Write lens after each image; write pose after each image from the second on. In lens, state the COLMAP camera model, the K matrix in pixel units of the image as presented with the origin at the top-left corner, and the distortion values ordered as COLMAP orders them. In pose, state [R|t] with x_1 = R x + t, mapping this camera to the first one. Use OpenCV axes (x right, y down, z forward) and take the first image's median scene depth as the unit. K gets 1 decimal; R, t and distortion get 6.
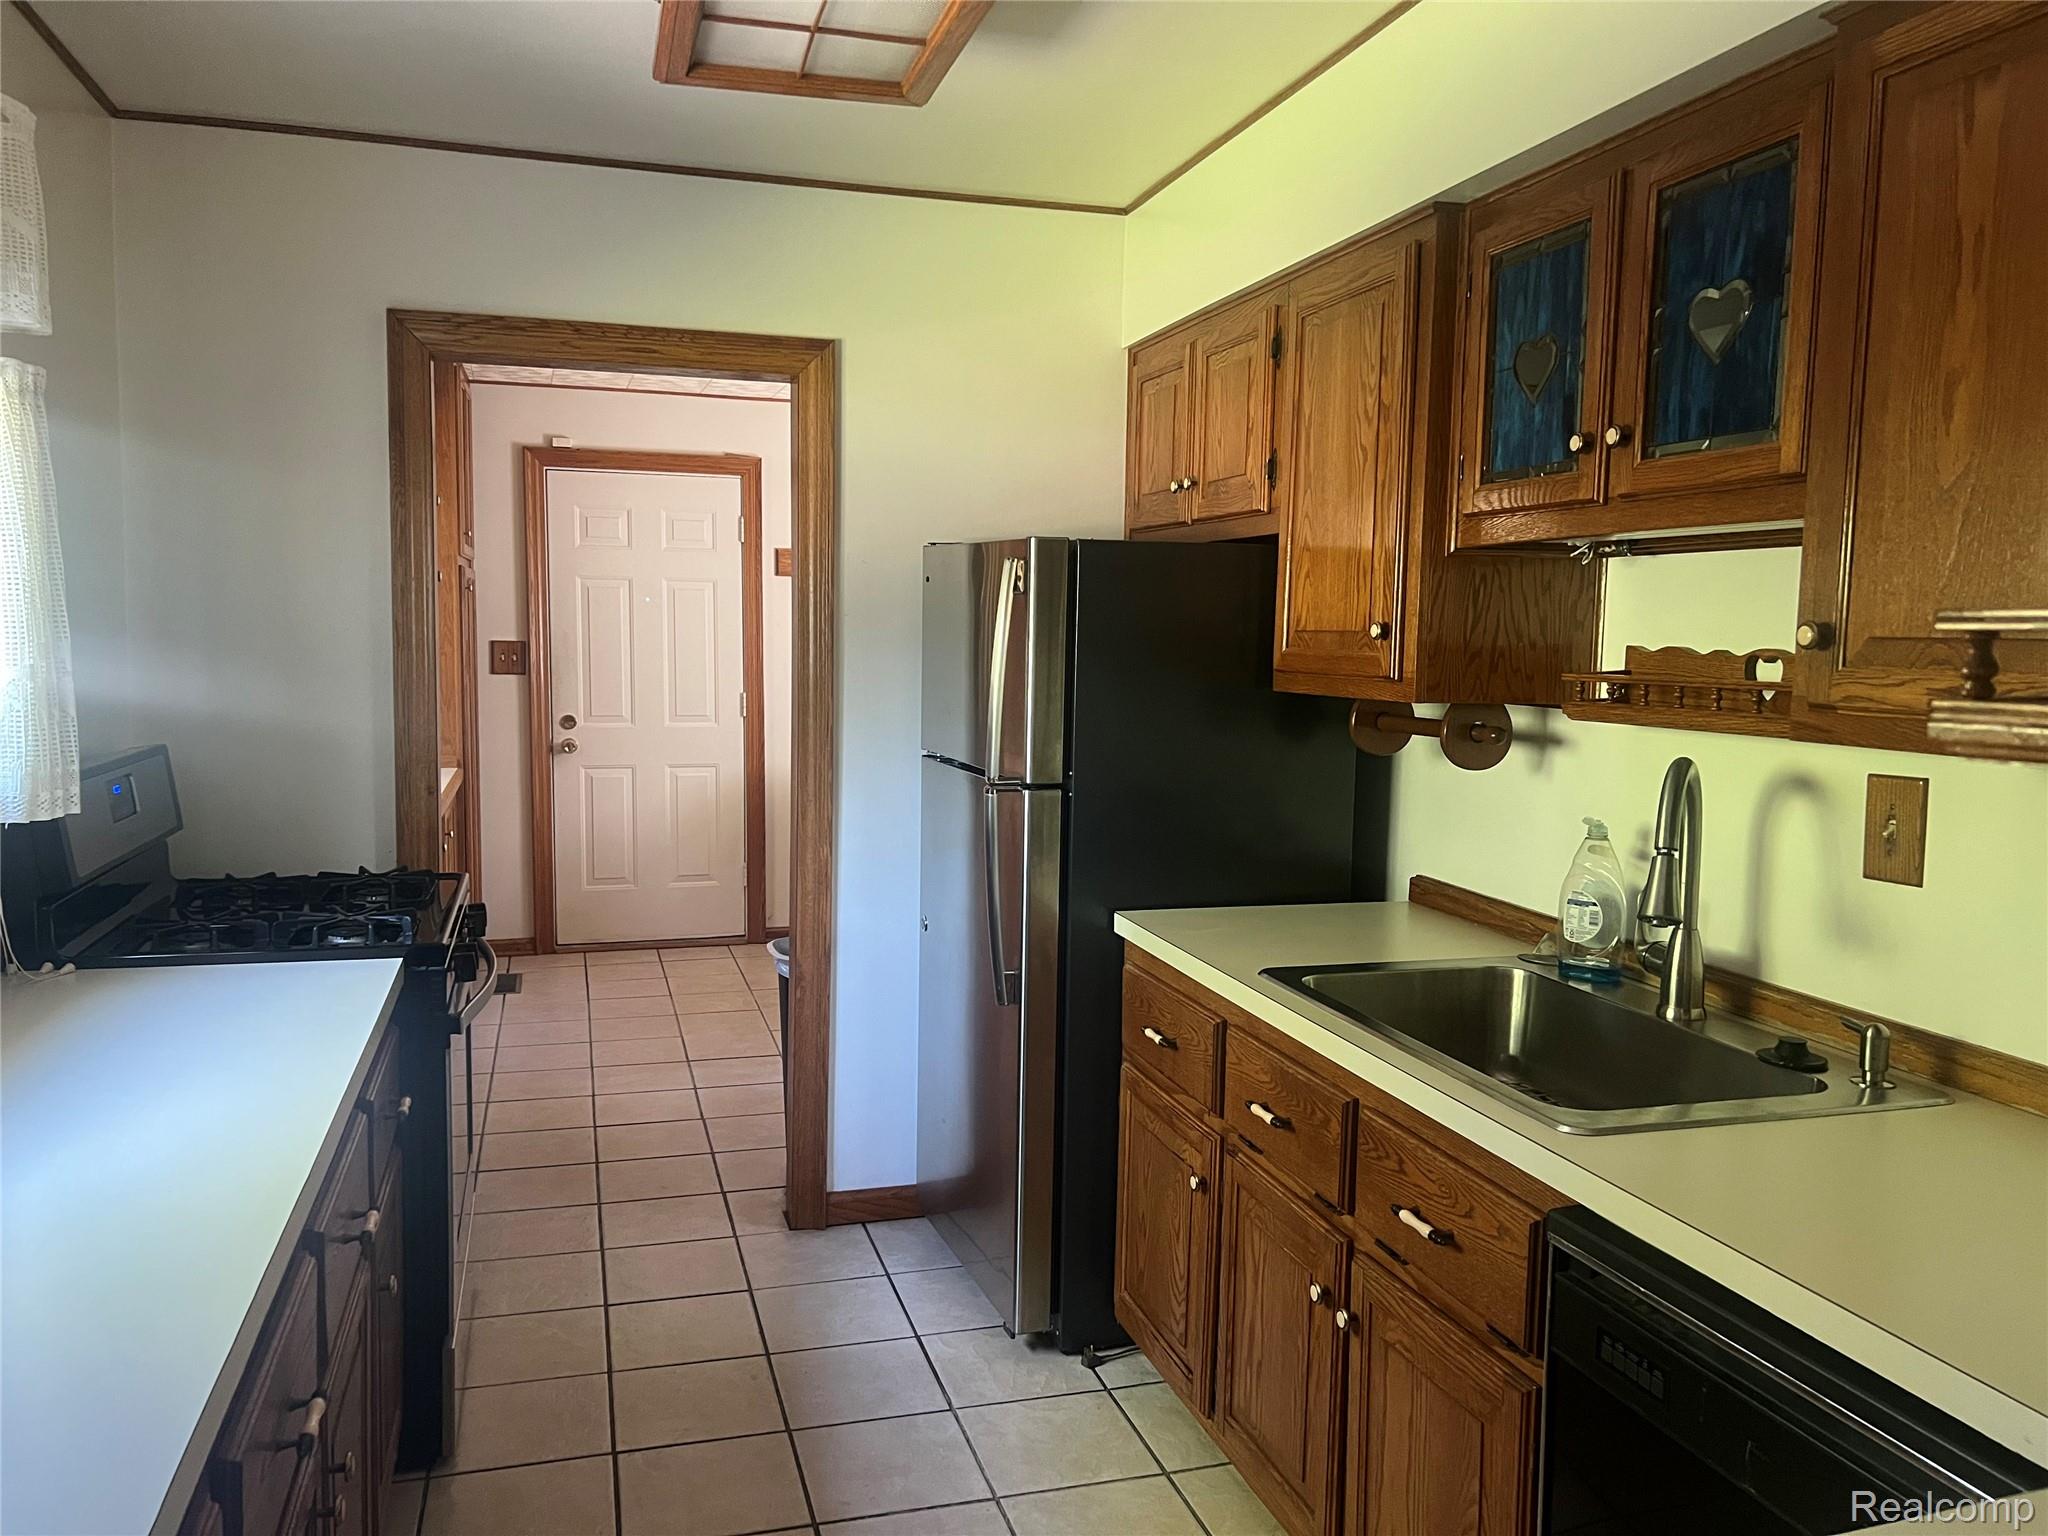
lens RADIAL K [[1549.0, 0, 1021.1], [0, 1549.0, 771.9], [0, 0, 1]] dist [0.038119, -0.000415]
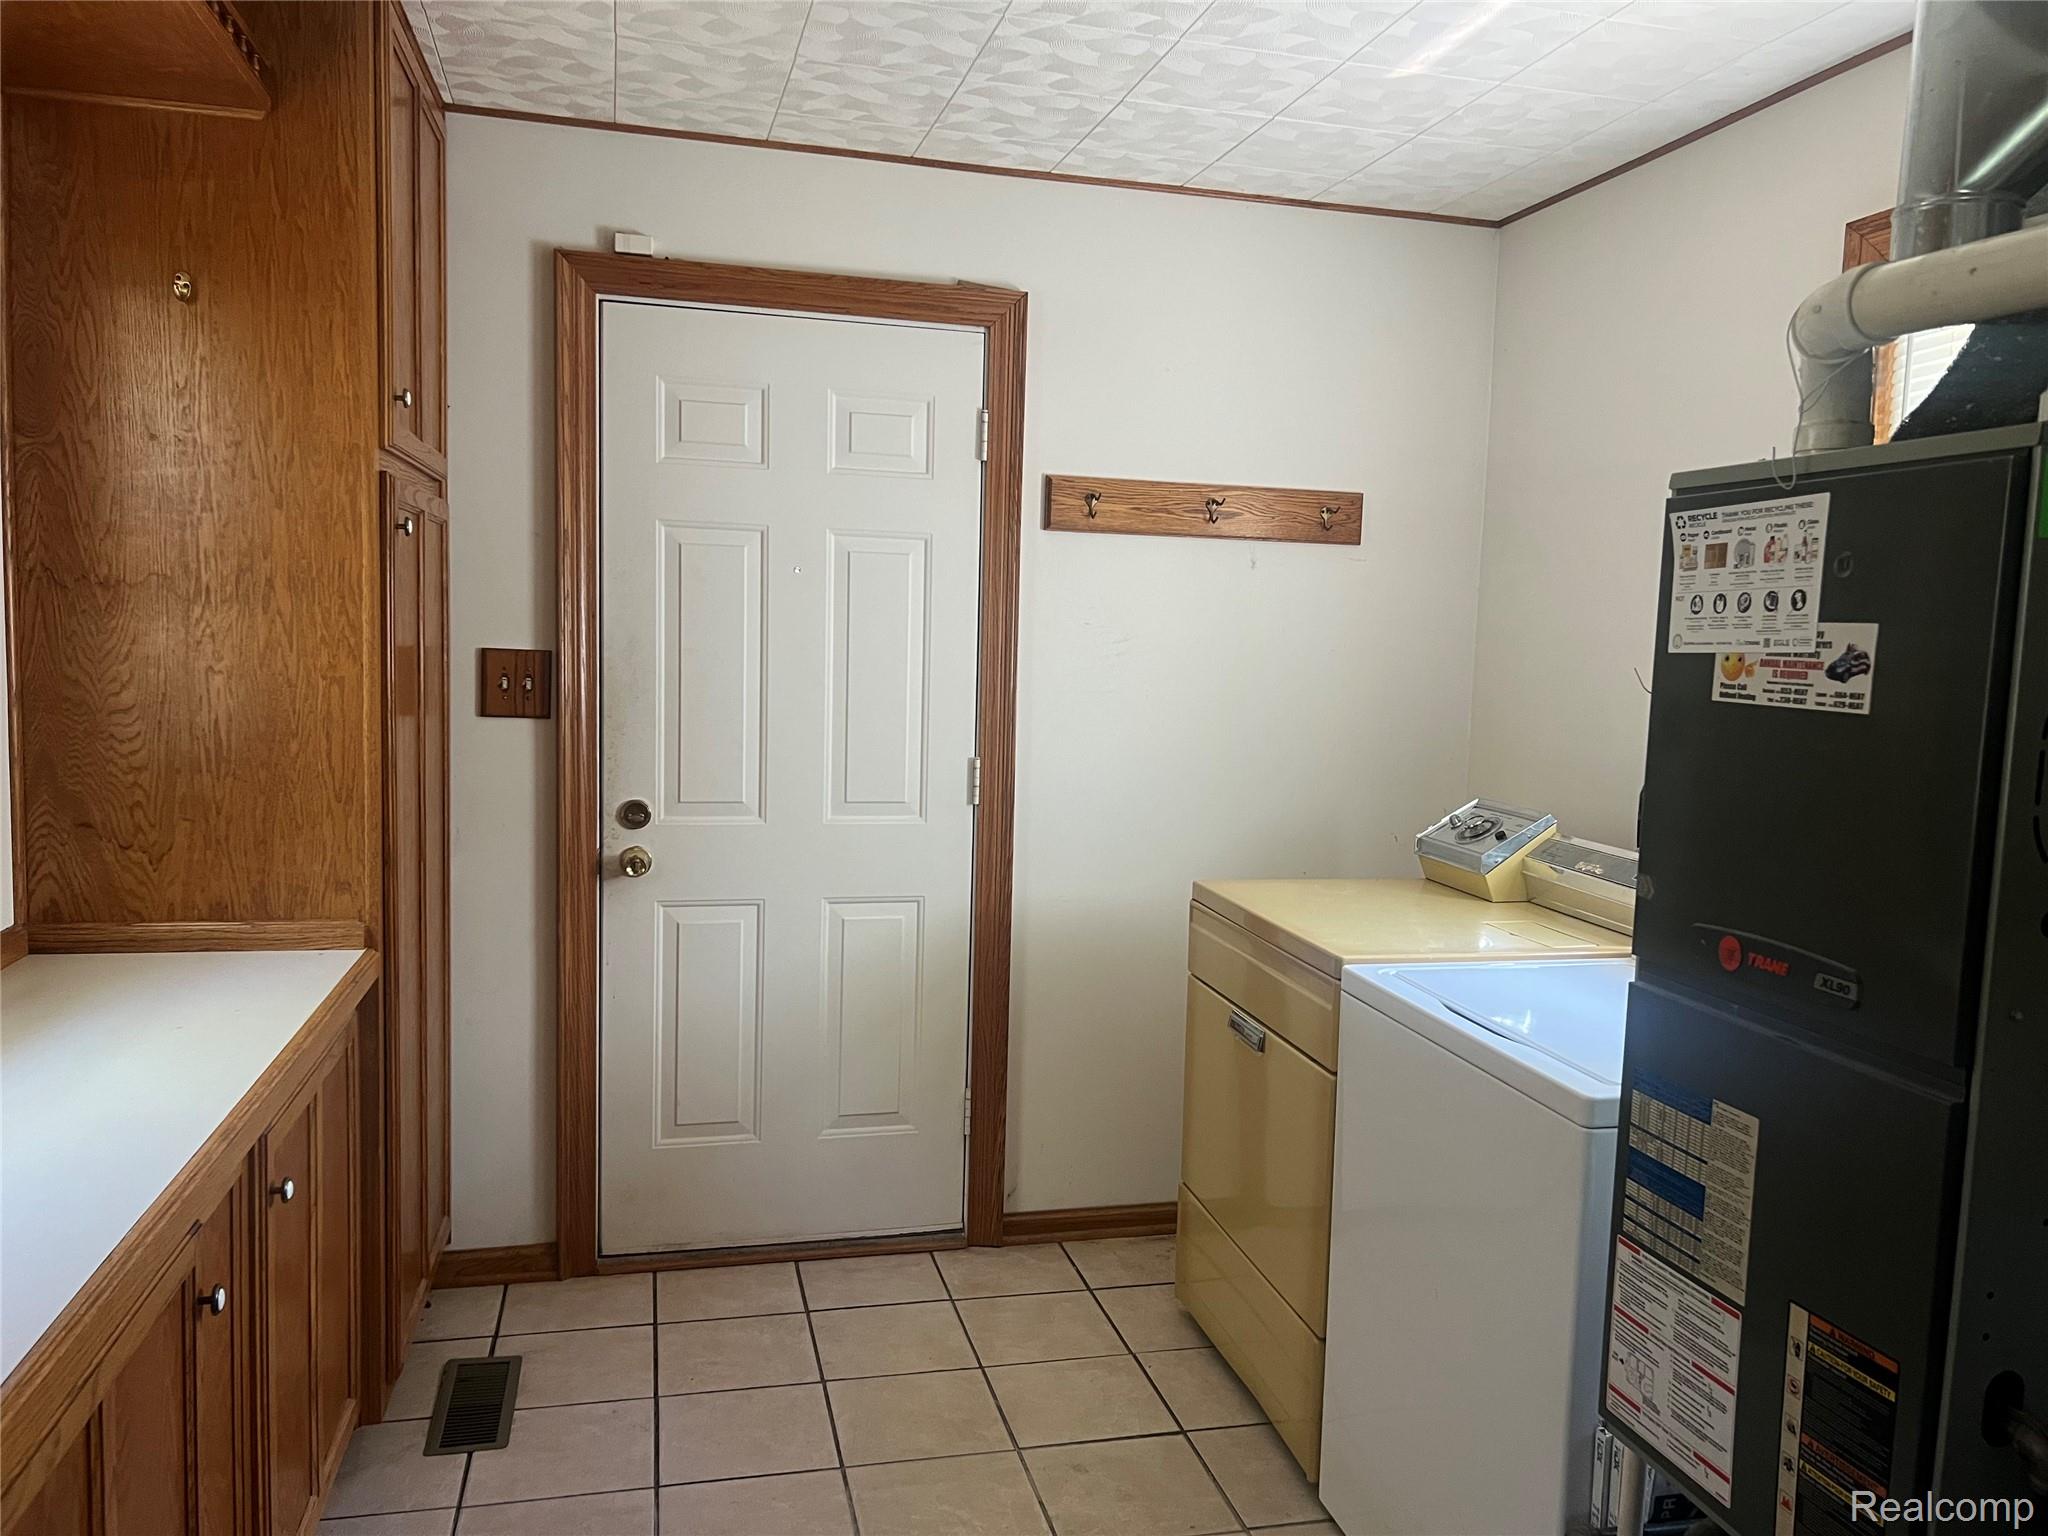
lens RADIAL K [[1549.0, 0, 1028.0], [0, 1549.0, 768.4], [0, 0, 1]] dist [0.038119, -0.000415]
pose [[0.998929, 0.018807, -0.042279, -0.144787], [-0.019489, 0.999685, -0.015794, -0.041342], [0.041969, 0.016601, 0.998981, 0.509042]]
